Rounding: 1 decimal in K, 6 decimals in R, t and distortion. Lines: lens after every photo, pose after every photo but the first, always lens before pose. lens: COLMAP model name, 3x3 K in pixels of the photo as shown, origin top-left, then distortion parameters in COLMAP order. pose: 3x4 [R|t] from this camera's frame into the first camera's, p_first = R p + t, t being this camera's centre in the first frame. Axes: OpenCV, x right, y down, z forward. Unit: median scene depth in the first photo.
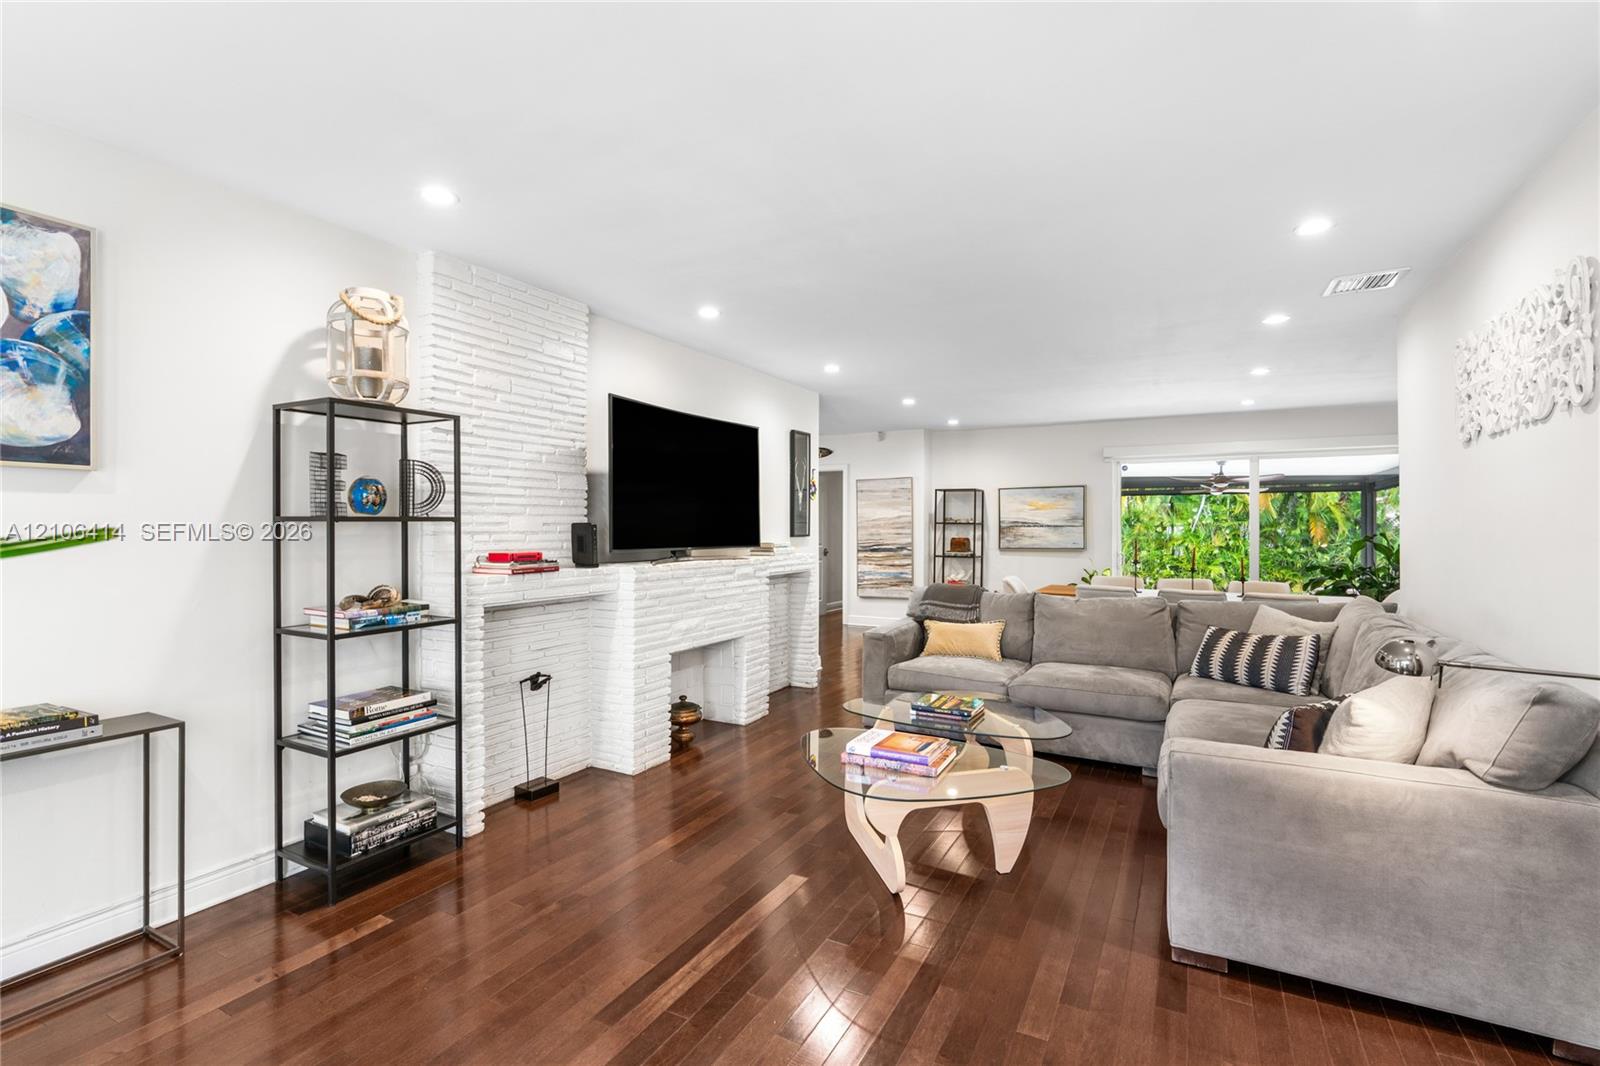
lens RADIAL K [[727.8, 0, 816.9], [0, 727.8, 532.8], [0, 0, 1]] dist [-0.004677, 0.001944]
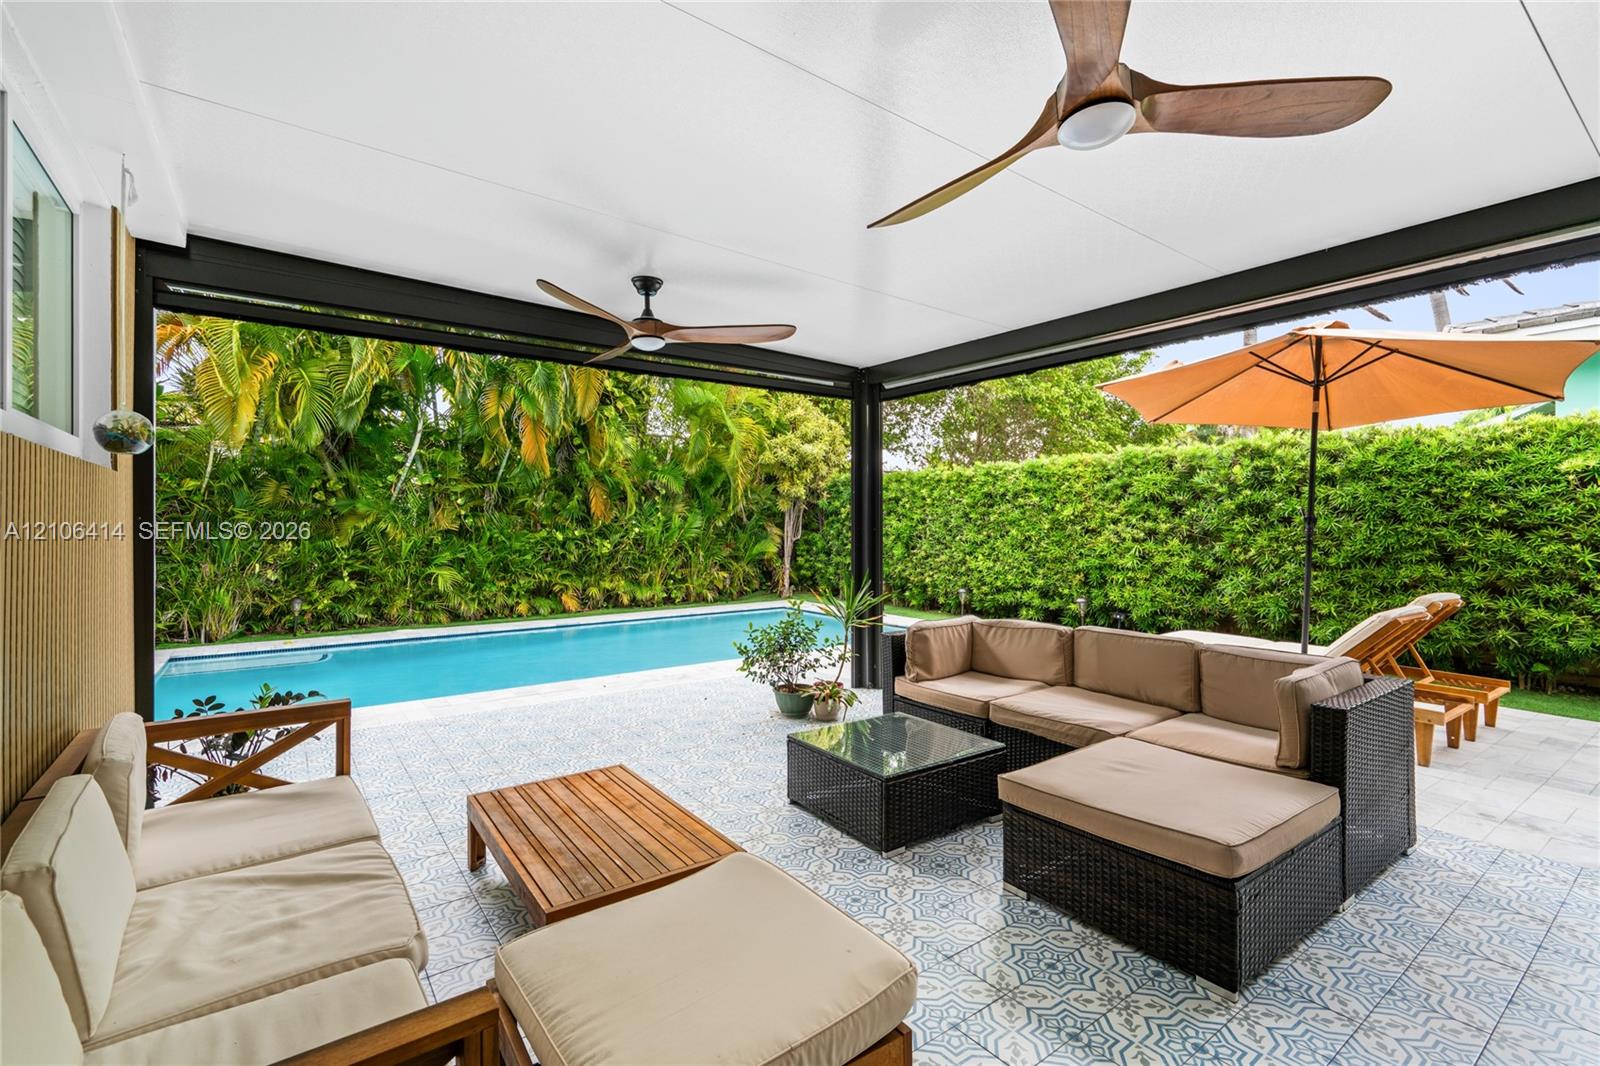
lens RADIAL K [[727.8, 0, 808.1], [0, 727.8, 527.7], [0, 0, 1]] dist [-0.004677, 0.001944]
pose [[0.451201, -0.005838, 0.892403, 0.396587], [0.003747, 0.999982, 0.004647, 0.031484], [-0.892414, 0.001247, 0.451215, 1.046526]]
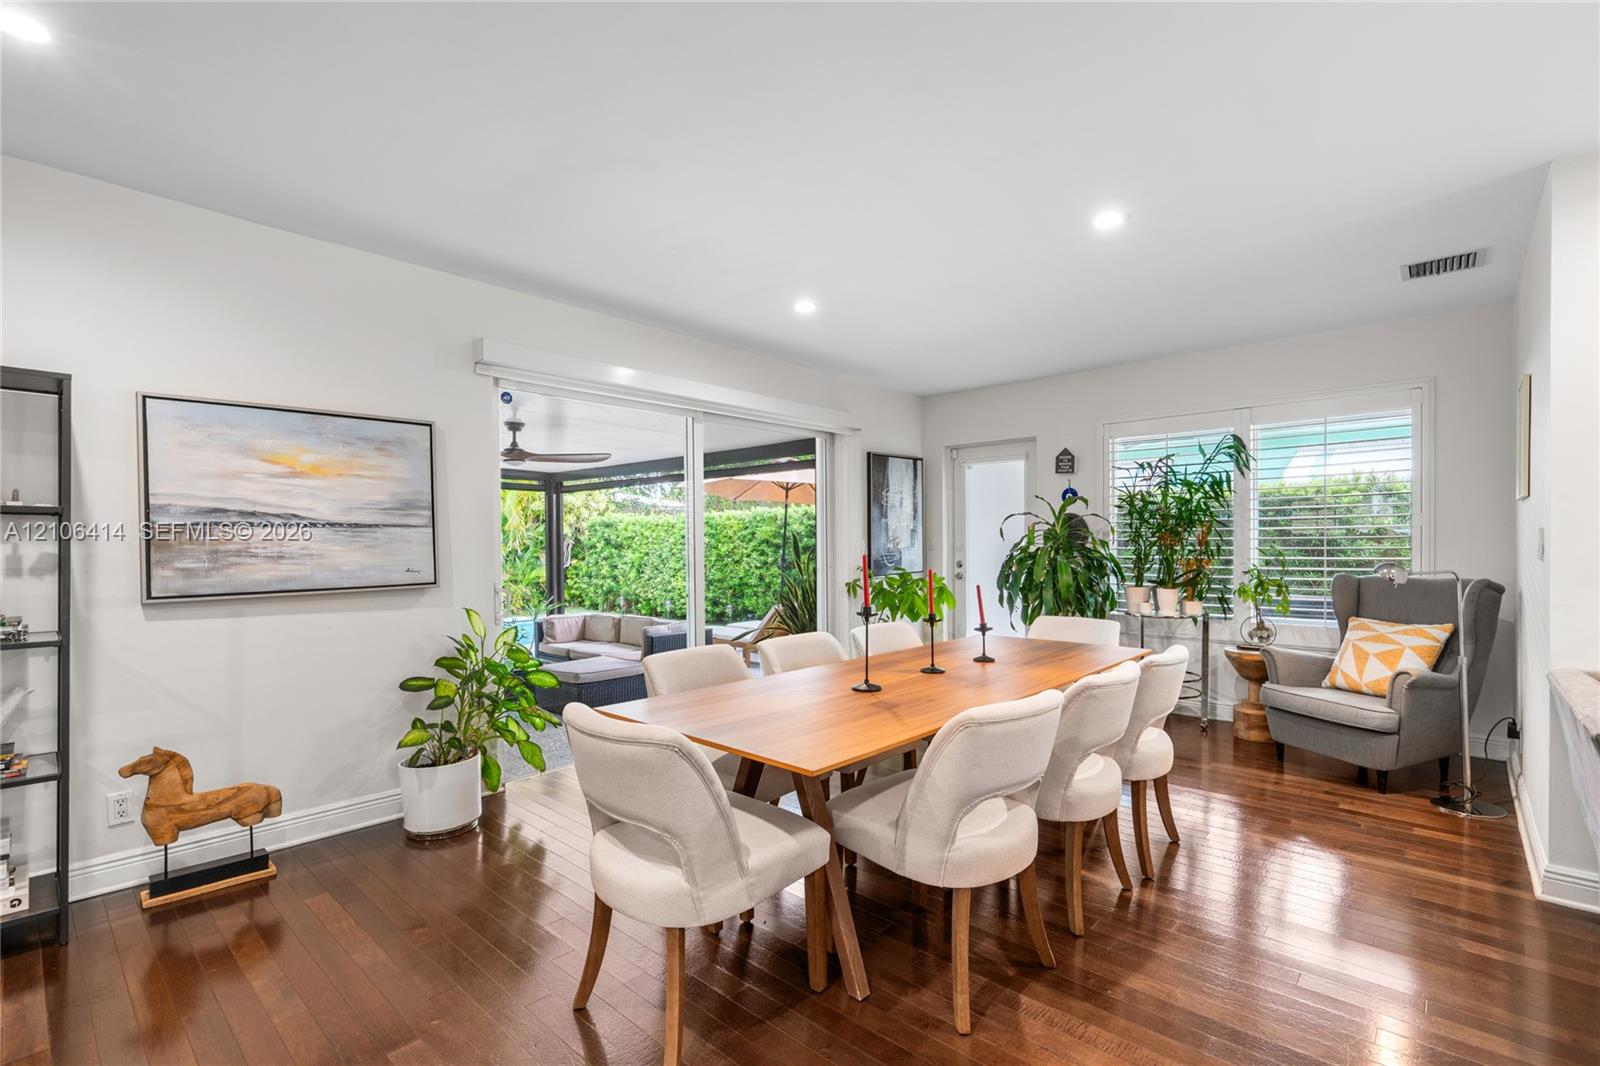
lens RADIAL K [[727.8, 0, 800.7], [0, 727.8, 548.5], [0, 0, 1]] dist [-0.004677, 0.001944]
pose [[0.264653, -0.014204, 0.964239, 0.036927], [0.010709, 0.999873, 0.011789, 0.000606], [-0.964284, 0.007206, 0.264772, 0.650845]]
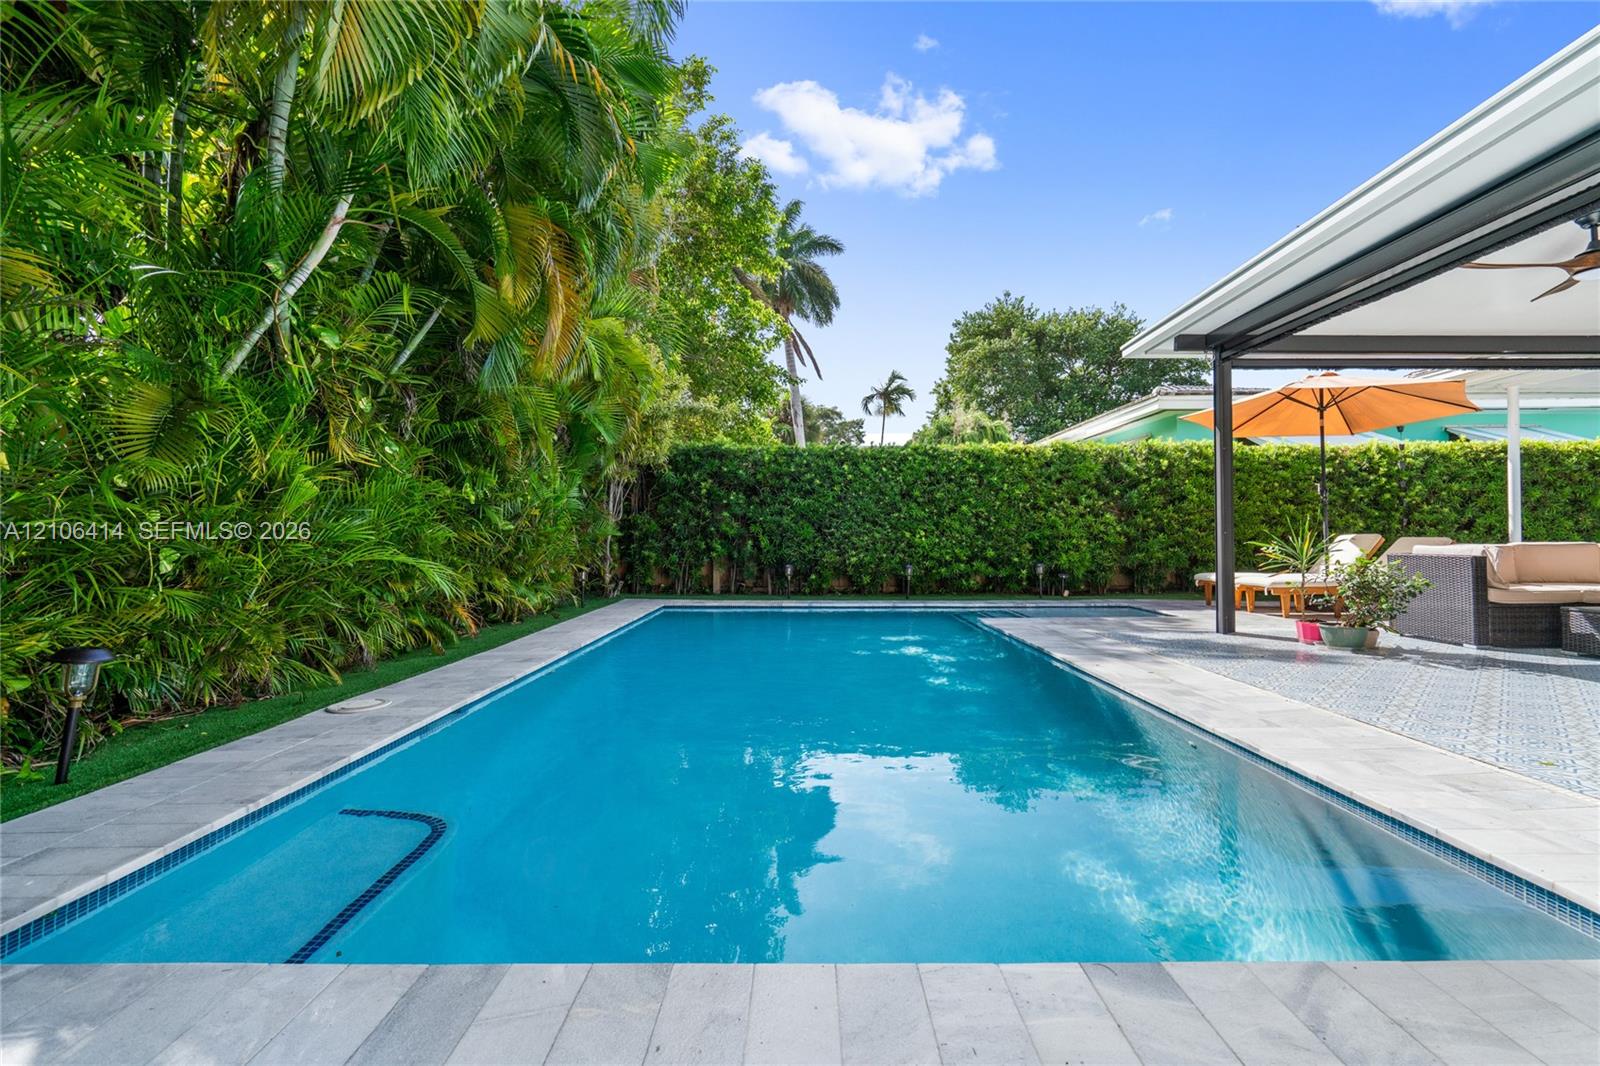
lens RADIAL K [[727.8, 0, 798.5], [0, 727.8, 519.9], [0, 0, 1]] dist [-0.004677, 0.001944]
pose [[-0.438618, 0.011682, 0.898598, 0.546224], [0.004457, 0.999931, -0.010823, 0.069437], [-0.898662, -0.000742, -0.438640, 1.924251]]
